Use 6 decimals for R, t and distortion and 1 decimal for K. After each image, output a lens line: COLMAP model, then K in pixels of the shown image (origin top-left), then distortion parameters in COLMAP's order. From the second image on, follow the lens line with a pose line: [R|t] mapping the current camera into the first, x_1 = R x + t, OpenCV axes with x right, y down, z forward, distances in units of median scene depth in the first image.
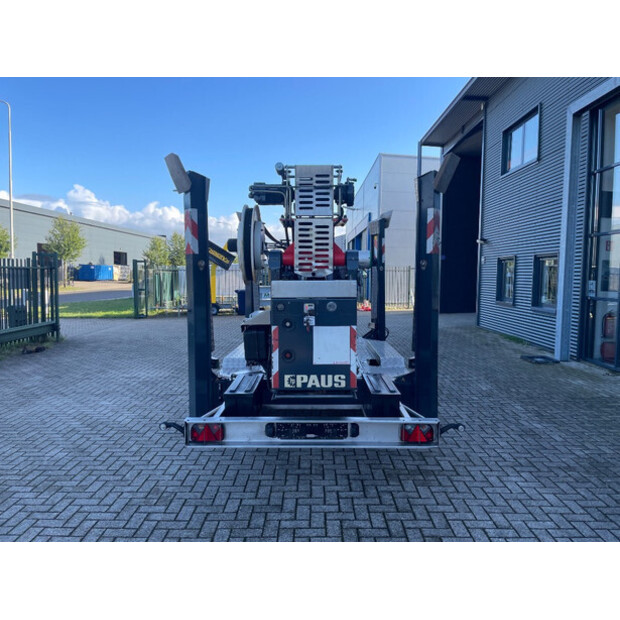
lens RADIAL K [[468.0, 0, 316.0], [0, 468.0, 310.7], [0, 0, 1]] dist [0.105756, -0.150167]
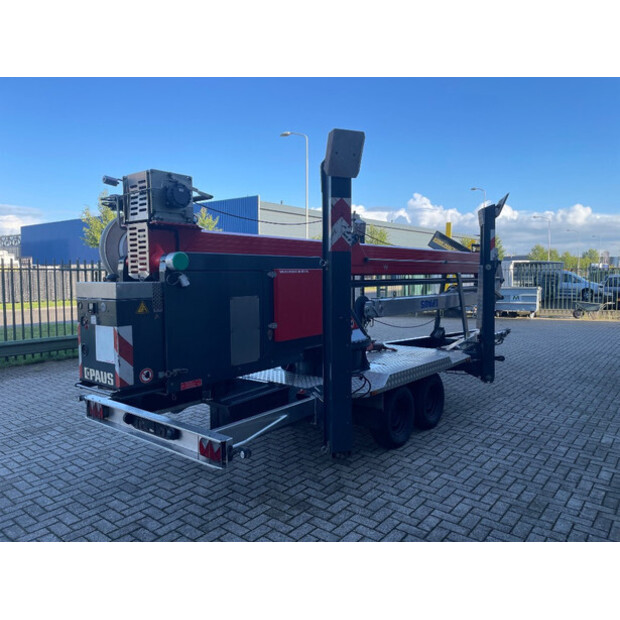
lens RADIAL K [[468.0, 0, 316.0], [0, 468.0, 310.7], [0, 0, 1]] dist [0.105756, -0.150167]
pose [[0.782335, 0.044598, -0.621259, 0.816222], [-0.044781, 0.998879, 0.015315, -0.029334], [0.621245, 0.015840, 0.783456, 0.350840]]
